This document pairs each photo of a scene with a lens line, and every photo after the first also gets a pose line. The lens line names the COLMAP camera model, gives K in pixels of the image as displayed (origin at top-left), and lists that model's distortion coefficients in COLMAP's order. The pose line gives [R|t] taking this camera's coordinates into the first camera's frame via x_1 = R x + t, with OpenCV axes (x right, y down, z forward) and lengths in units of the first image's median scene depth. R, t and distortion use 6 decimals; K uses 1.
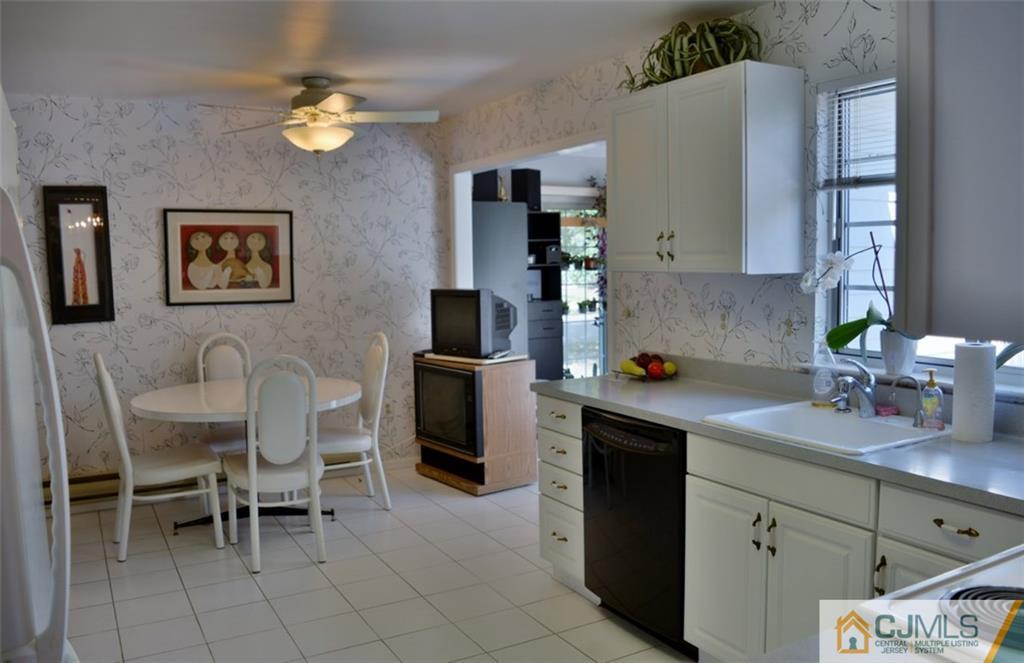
lens RADIAL K [[838.2, 0, 511.6], [0, 838.2, 325.8], [0, 0, 1]] dist [-0.087179, 0.027956]
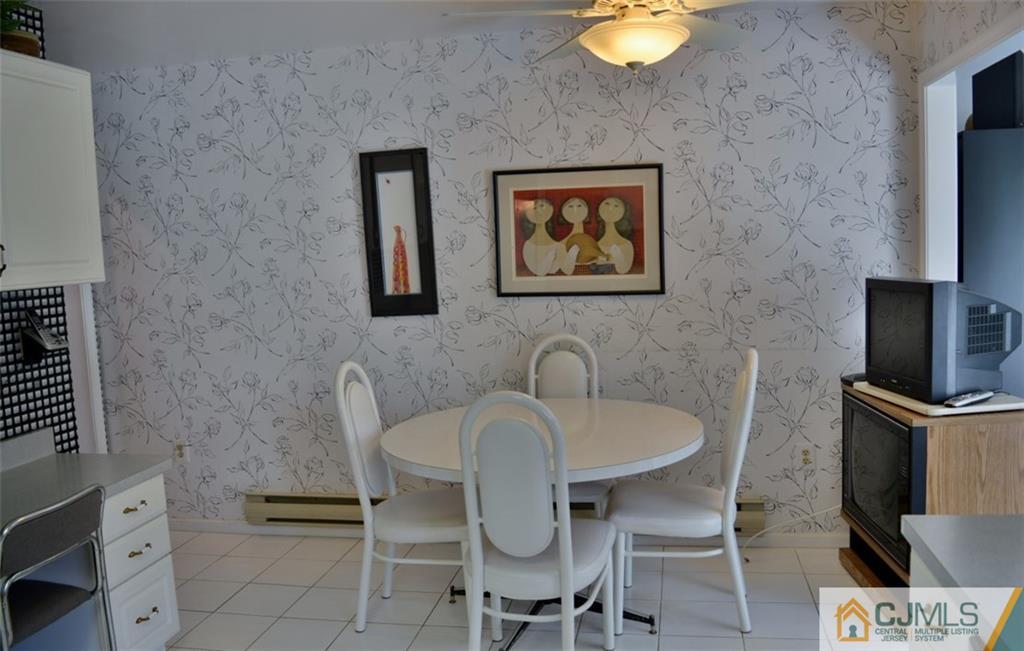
lens RADIAL K [[838.2, 0, 514.0], [0, 838.2, 325.6], [0, 0, 1]] dist [-0.087179, 0.027956]
pose [[0.770944, 0.046209, -0.635224, 0.095510], [-0.022257, 0.998710, 0.045638, -0.032452], [0.636514, -0.021046, 0.770978, 0.391119]]
